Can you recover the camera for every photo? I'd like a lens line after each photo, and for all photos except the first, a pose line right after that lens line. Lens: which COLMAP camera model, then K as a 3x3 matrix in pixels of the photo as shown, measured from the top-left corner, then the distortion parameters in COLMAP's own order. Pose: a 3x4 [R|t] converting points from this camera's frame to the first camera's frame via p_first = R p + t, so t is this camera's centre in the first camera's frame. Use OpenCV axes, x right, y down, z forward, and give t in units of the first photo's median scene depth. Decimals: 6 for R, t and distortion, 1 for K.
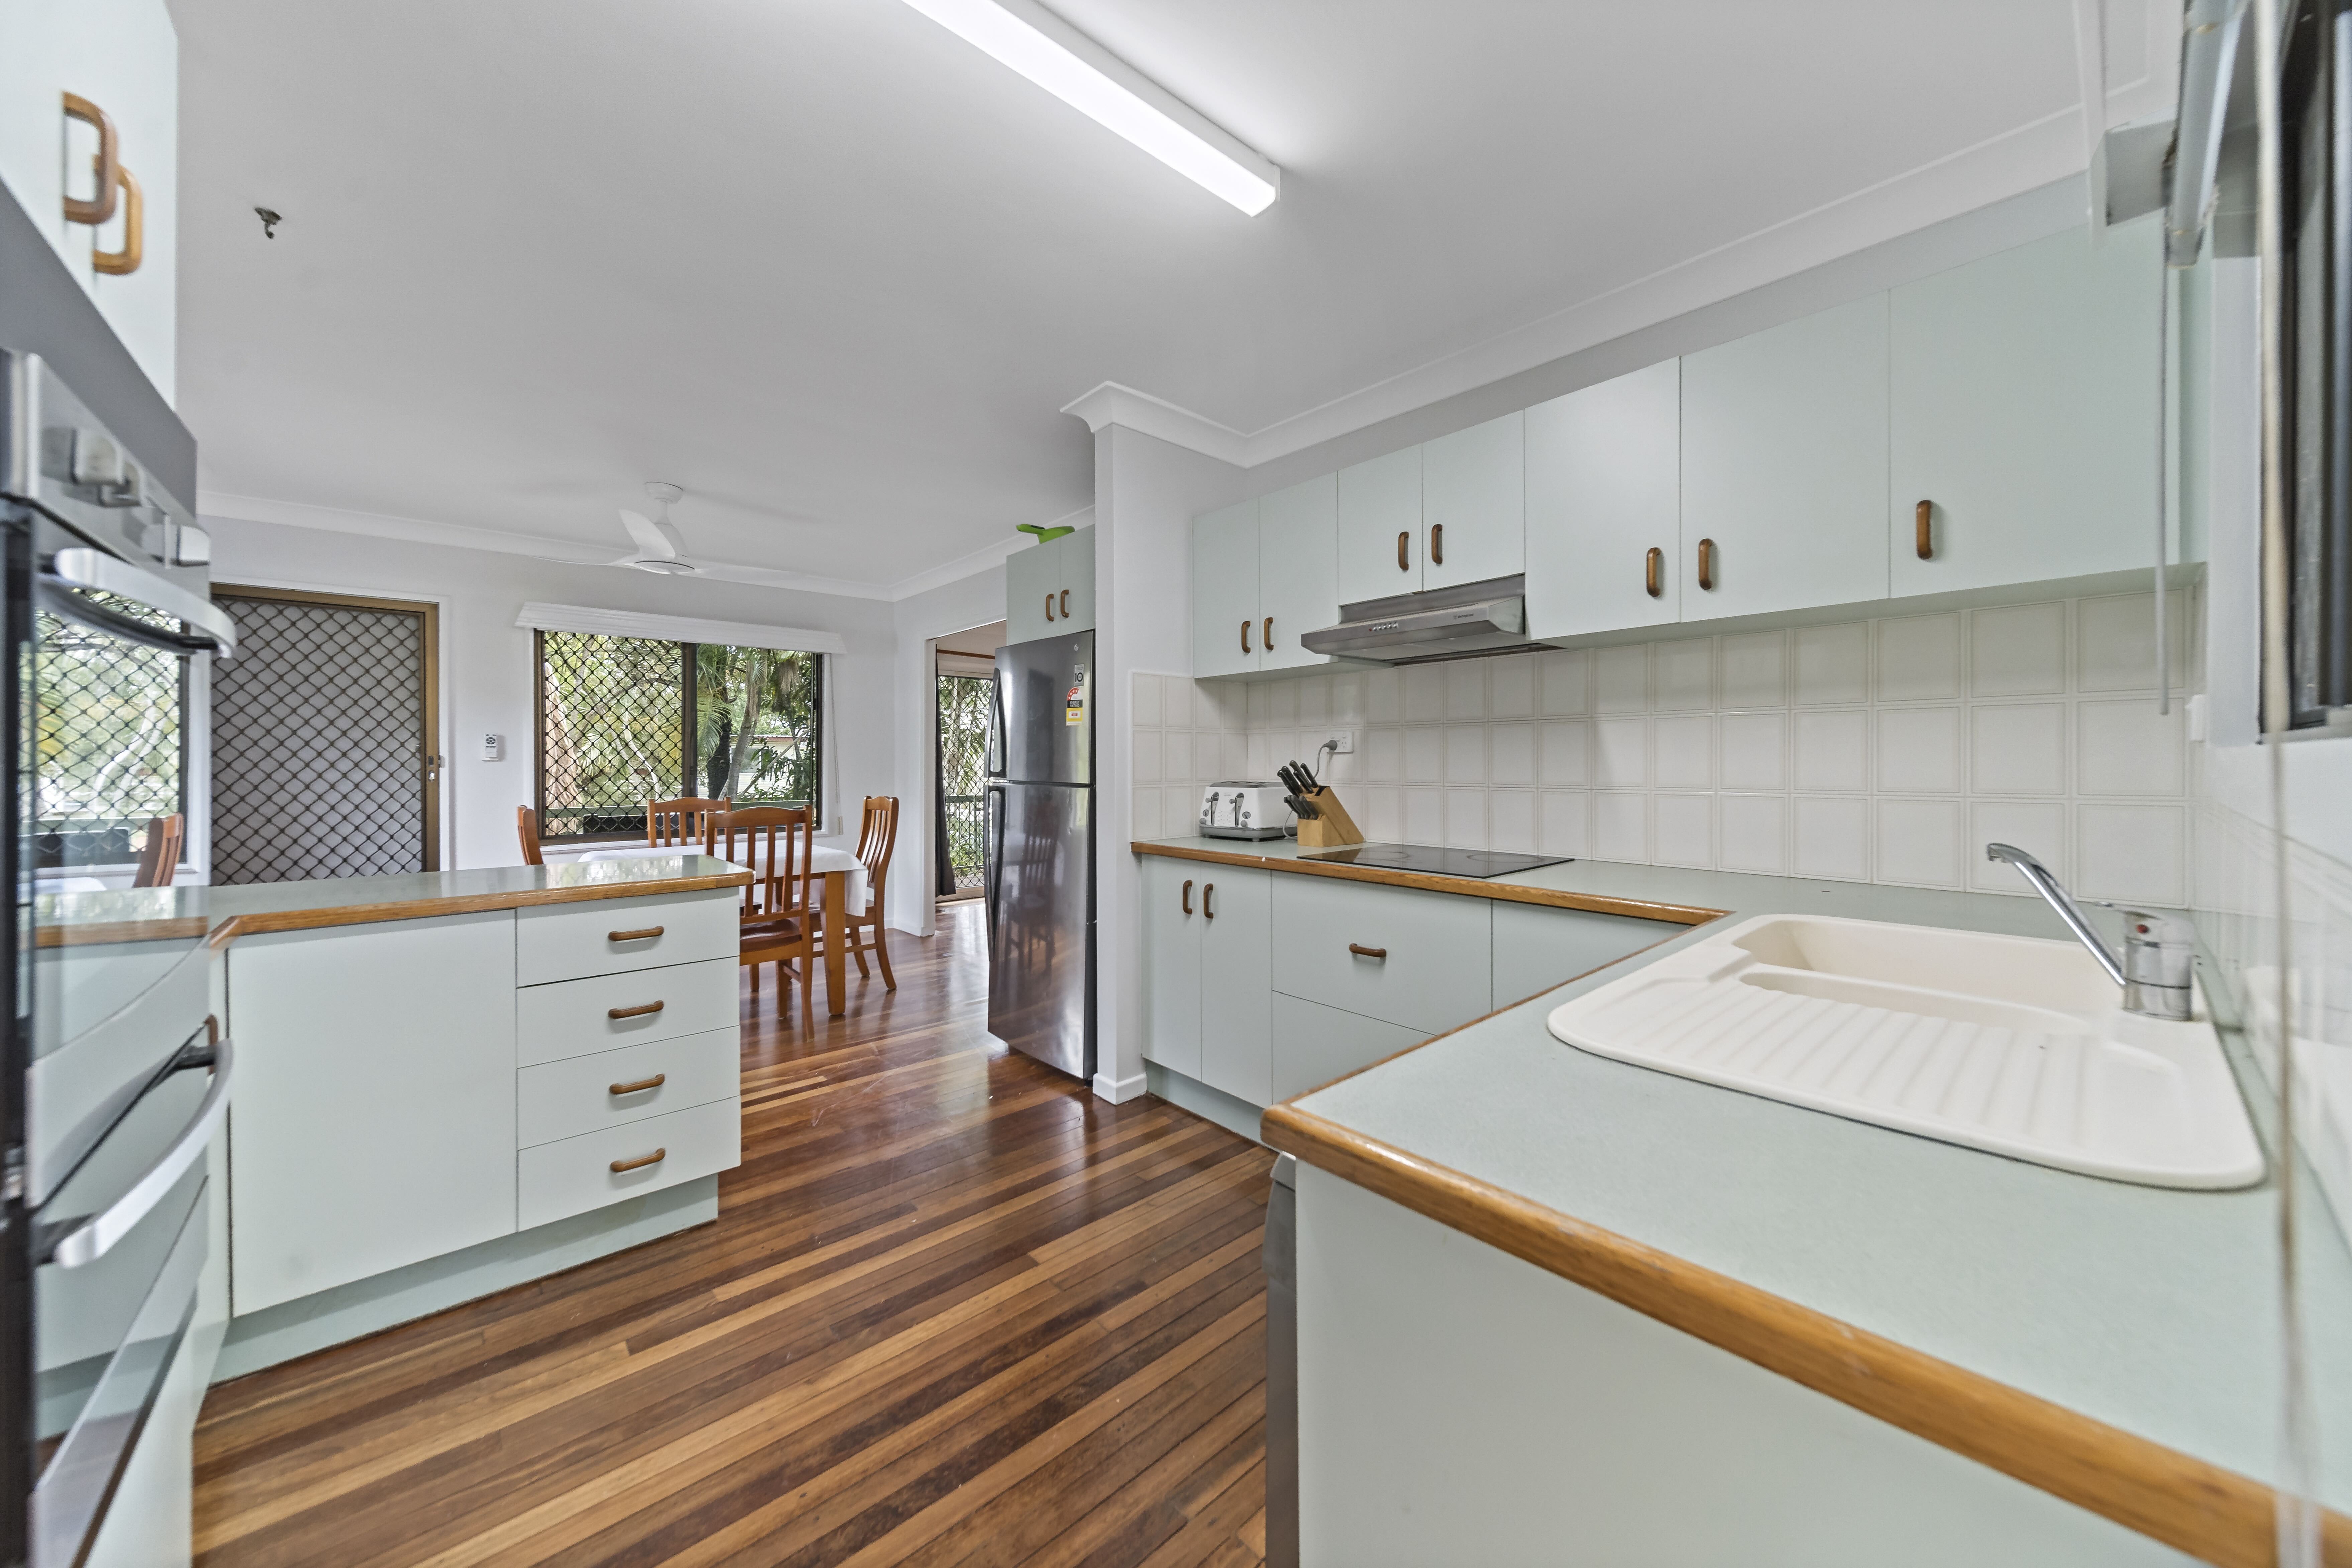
lens RADIAL K [[833.2, 0, 1184.2], [0, 833.2, 757.4], [0, 0, 1]] dist [0.000137, 0.000010]
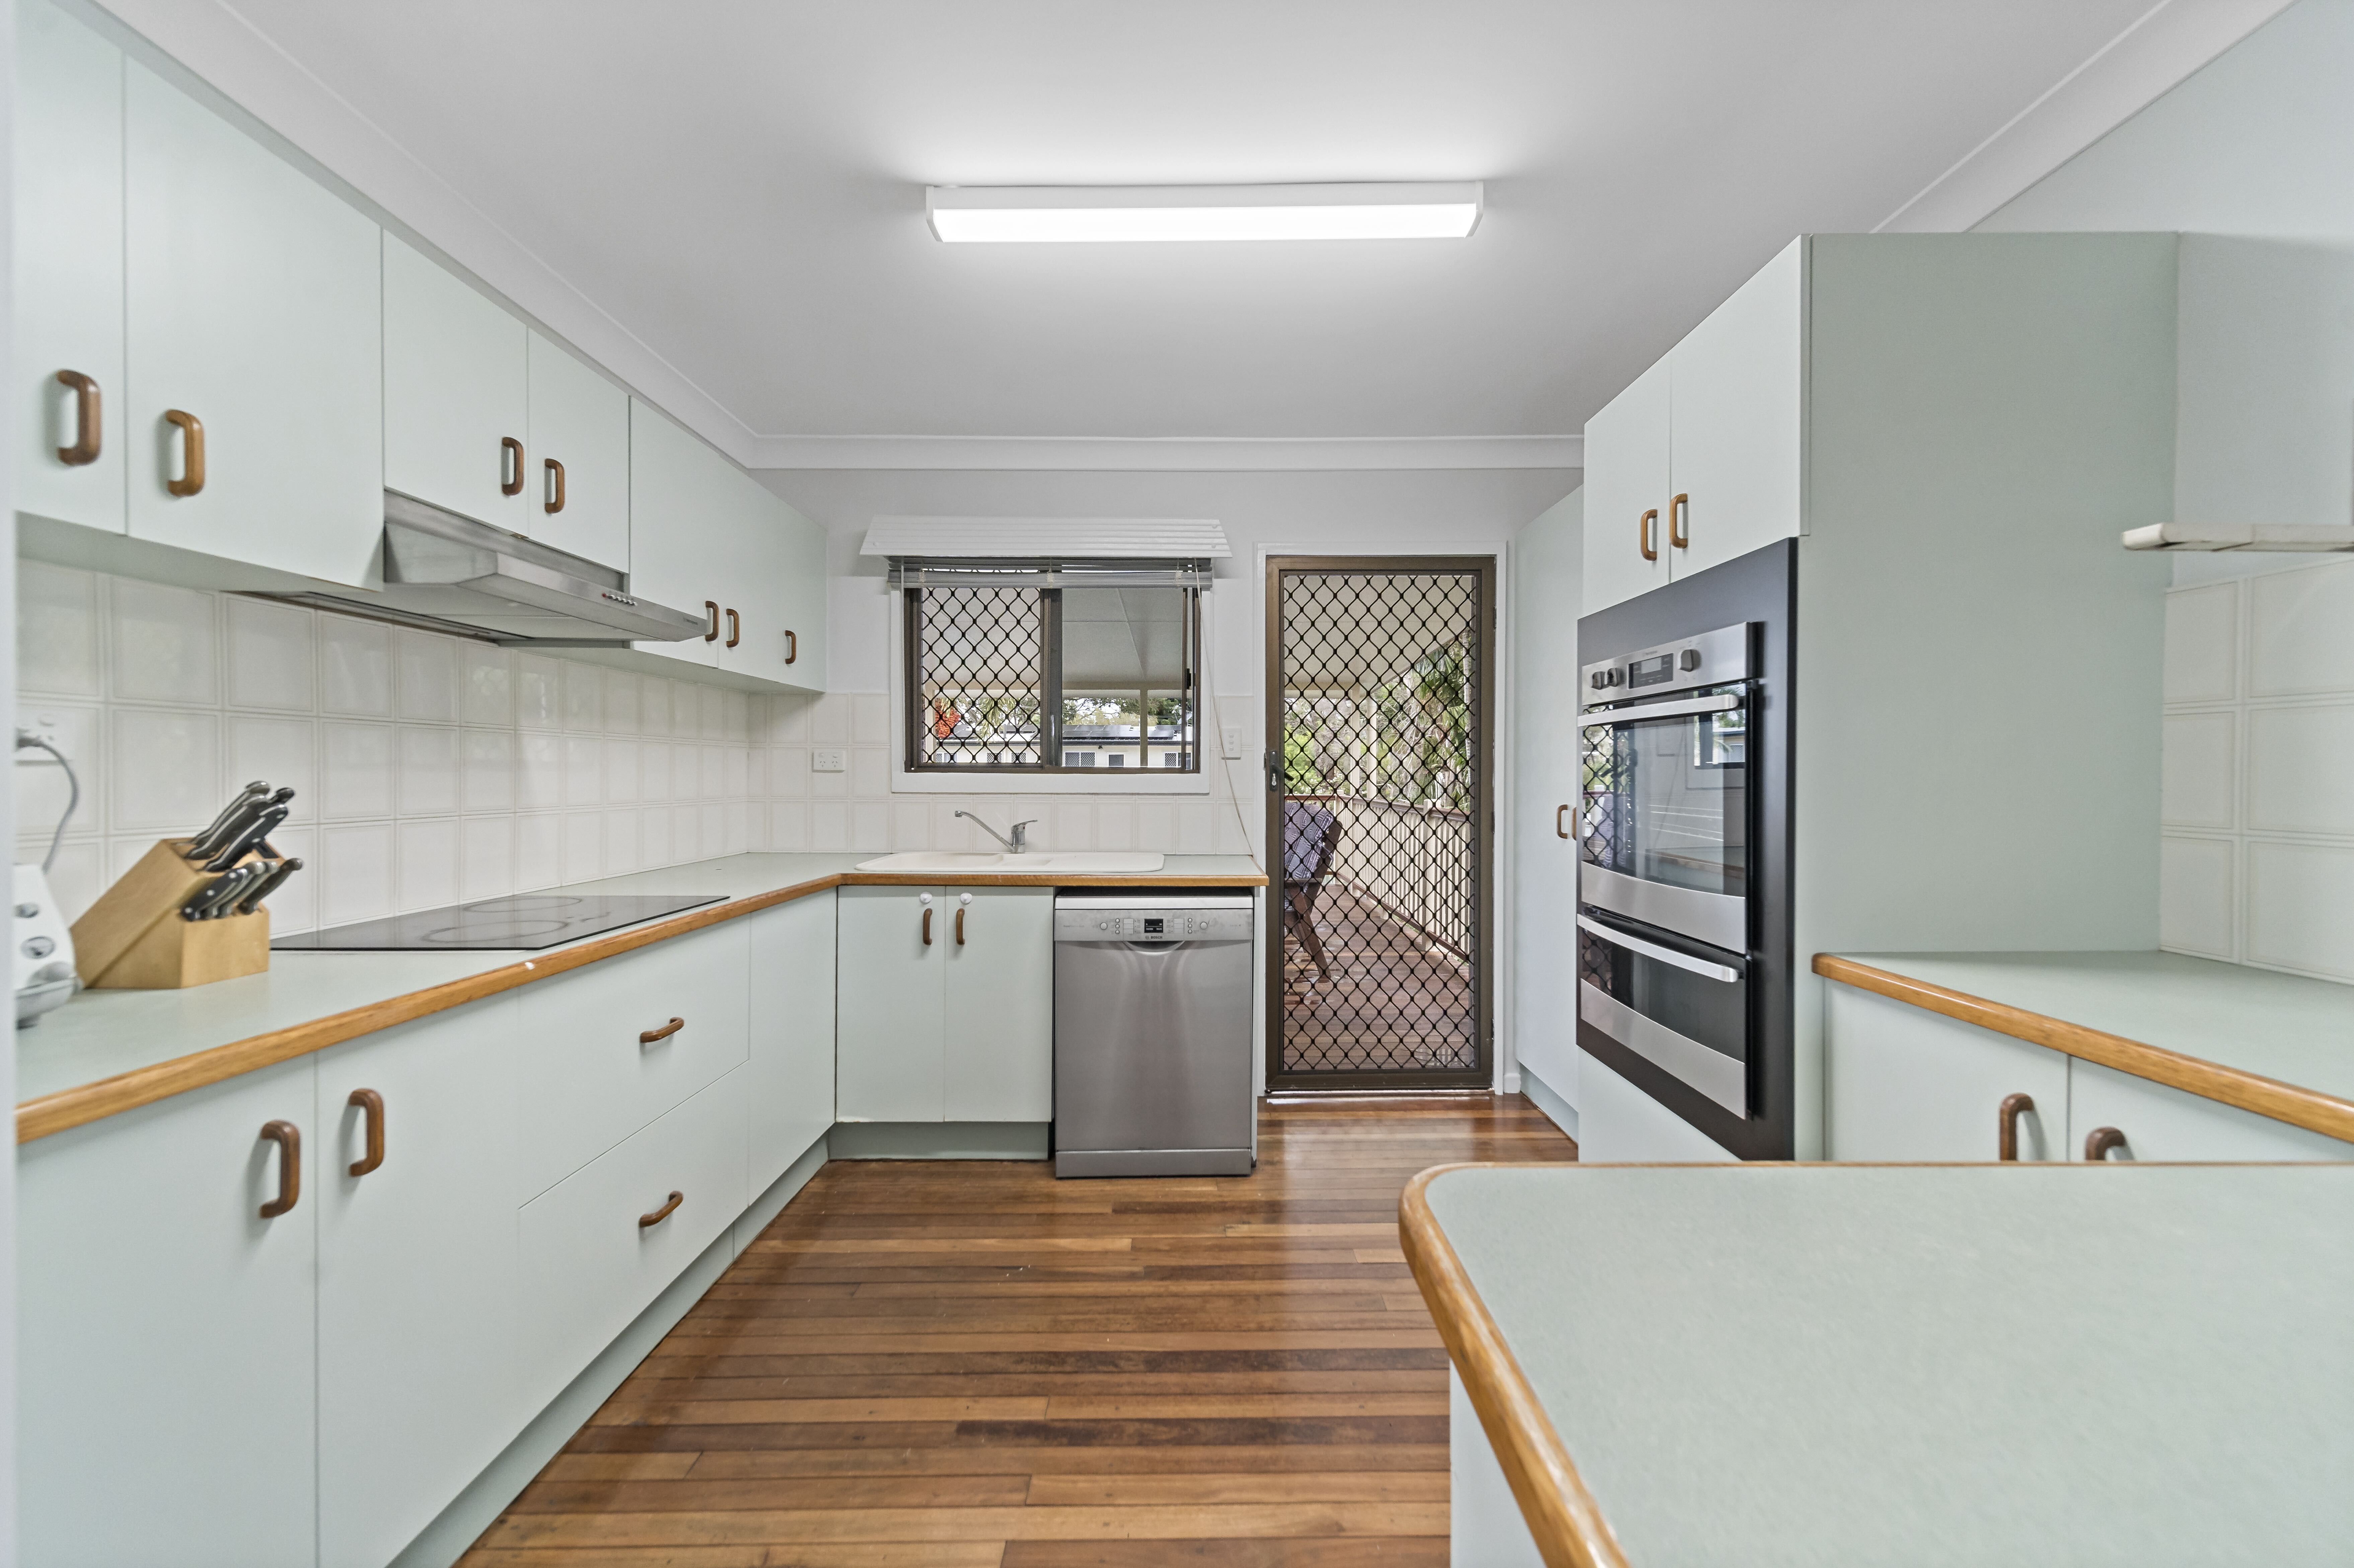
lens RADIAL K [[866.4, 0, 1177.0], [0, 866.4, 784.0], [0, 0, 1]] dist [0.000741, 0.000008]
pose [[-0.749503, -0.010300, 0.661921, -0.896815], [-0.002024, 0.999910, 0.013268, -0.007691], [-0.661998, 0.008605, -0.749456, 1.756973]]
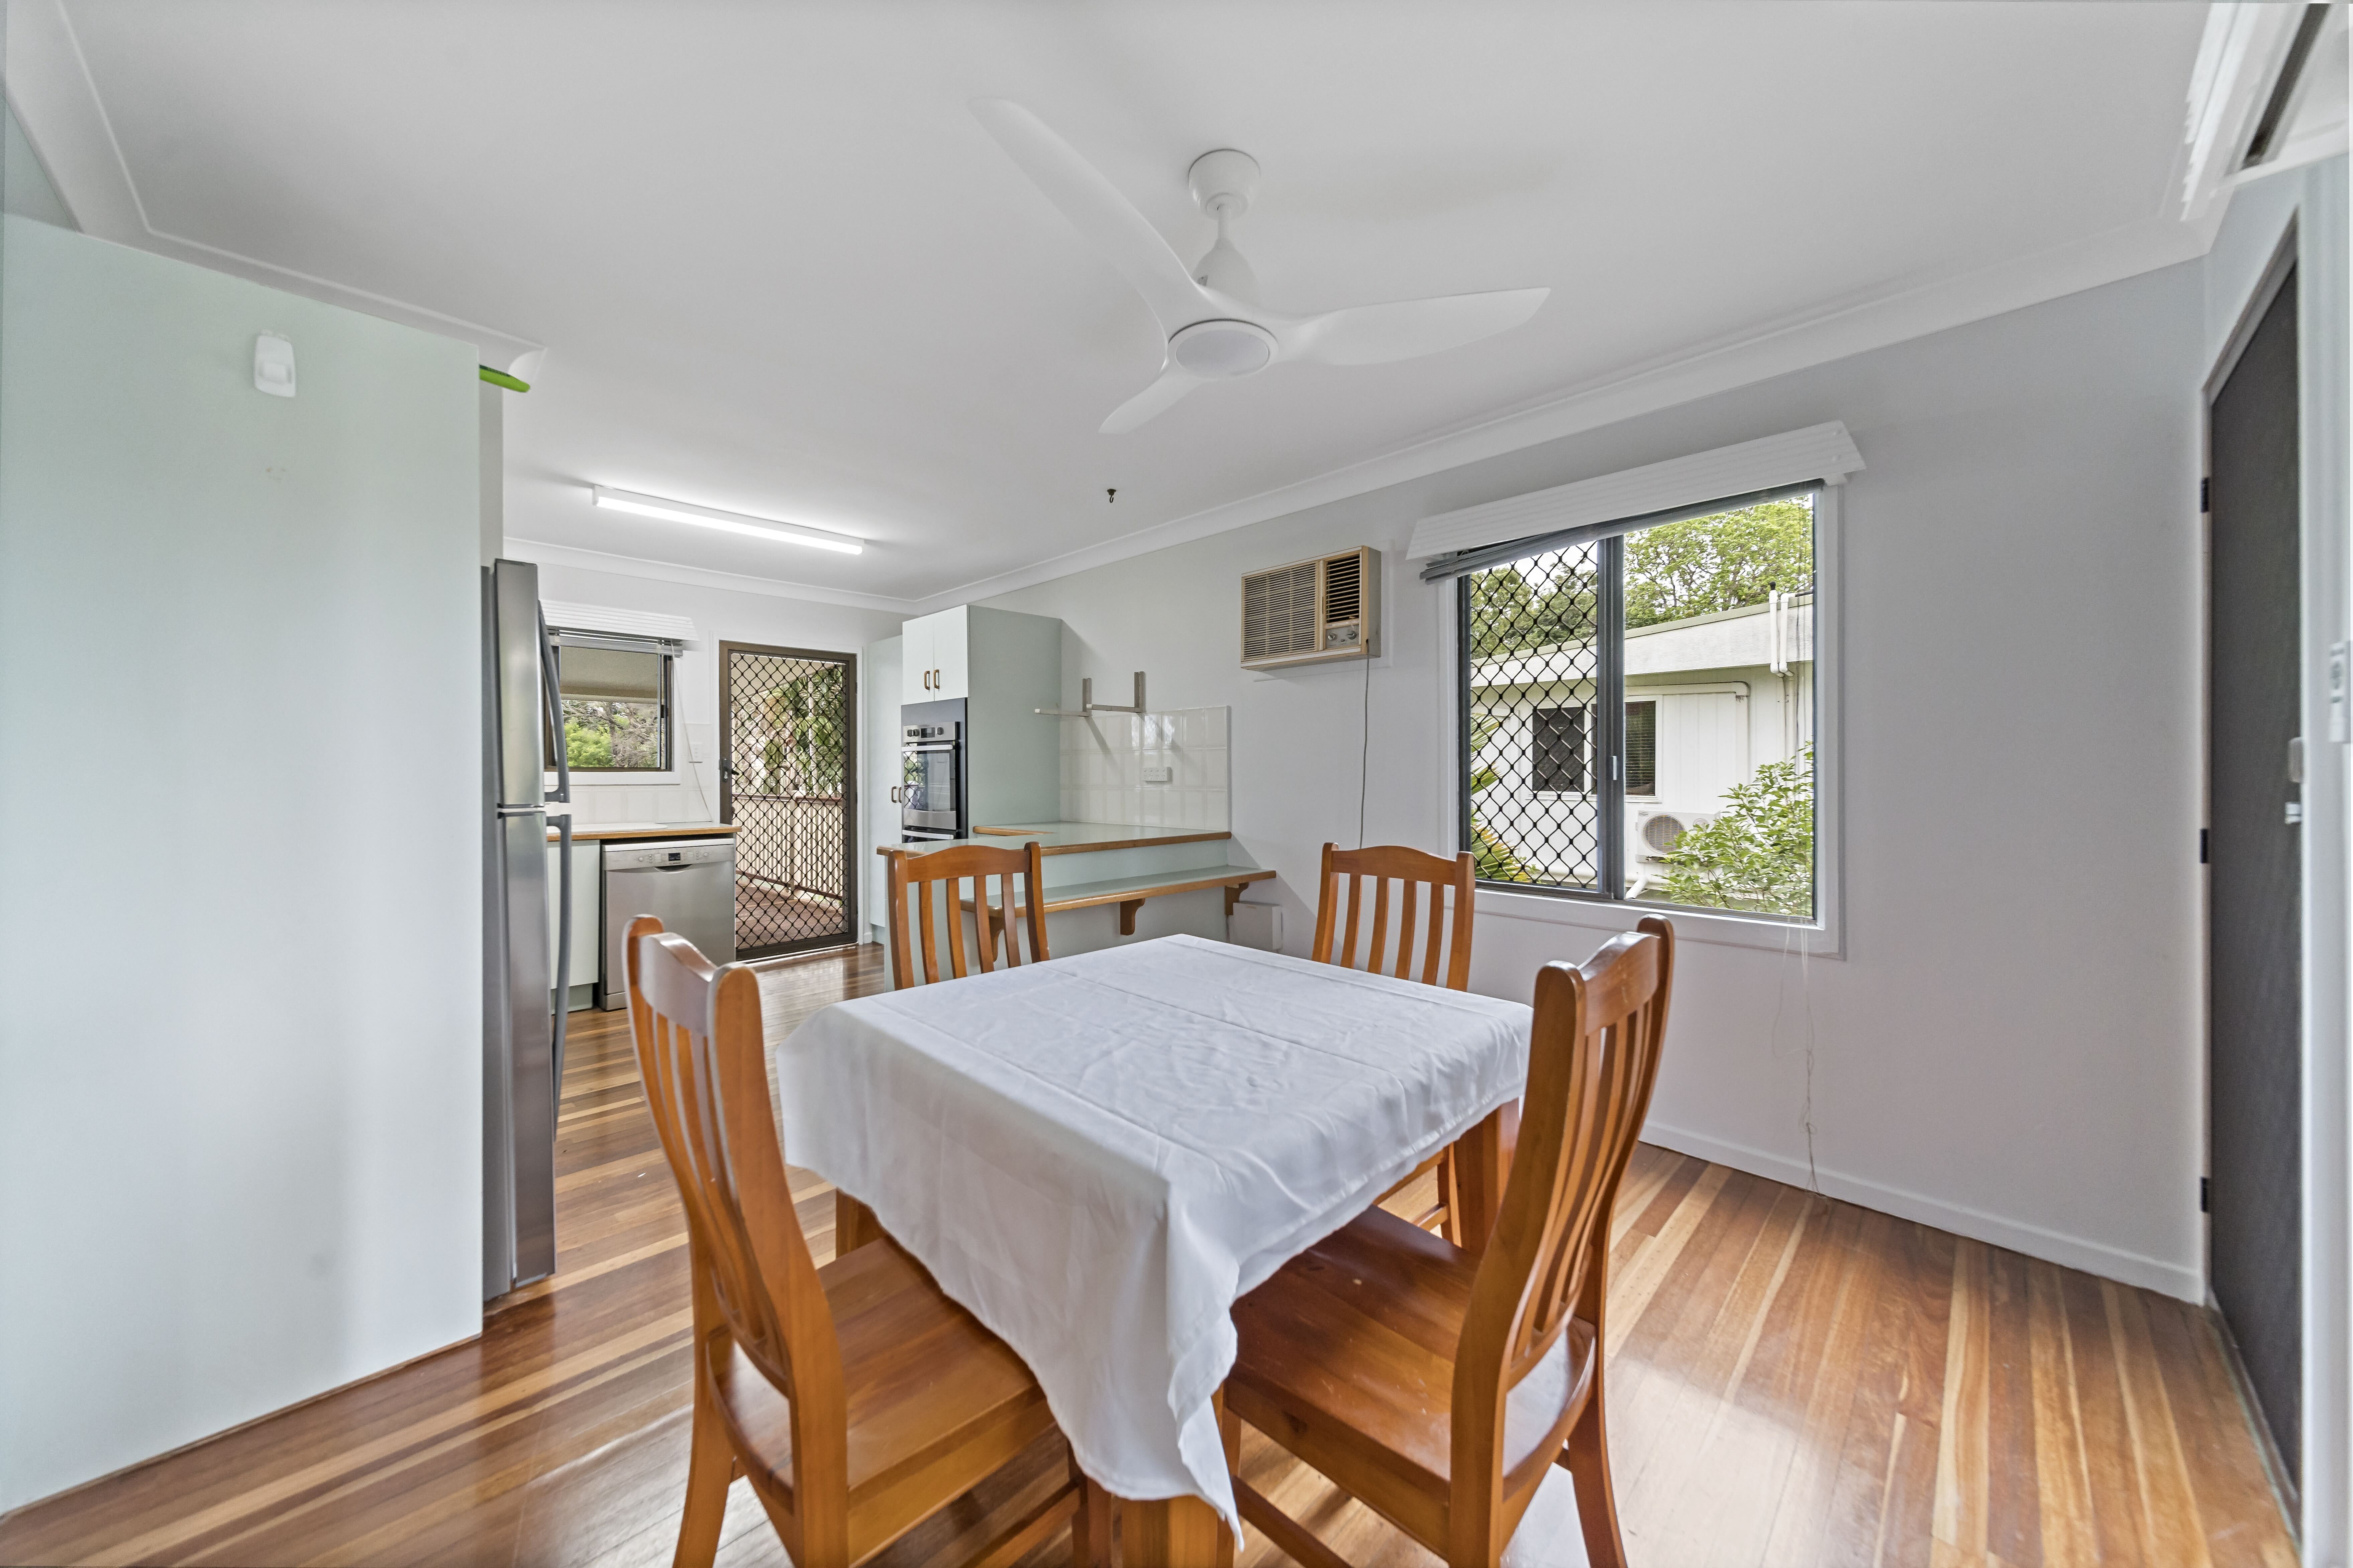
lens RADIAL K [[814.3, 0, 1177.7], [0, 814.3, 774.0], [0, 0, 1]] dist [0.000252, 0.000012]
pose [[-0.998842, 0.002297, -0.048047, -1.176660], [0.002208, 0.999996, 0.001904, -0.001518], [0.048051, 0.001796, -0.998843, 2.777283]]
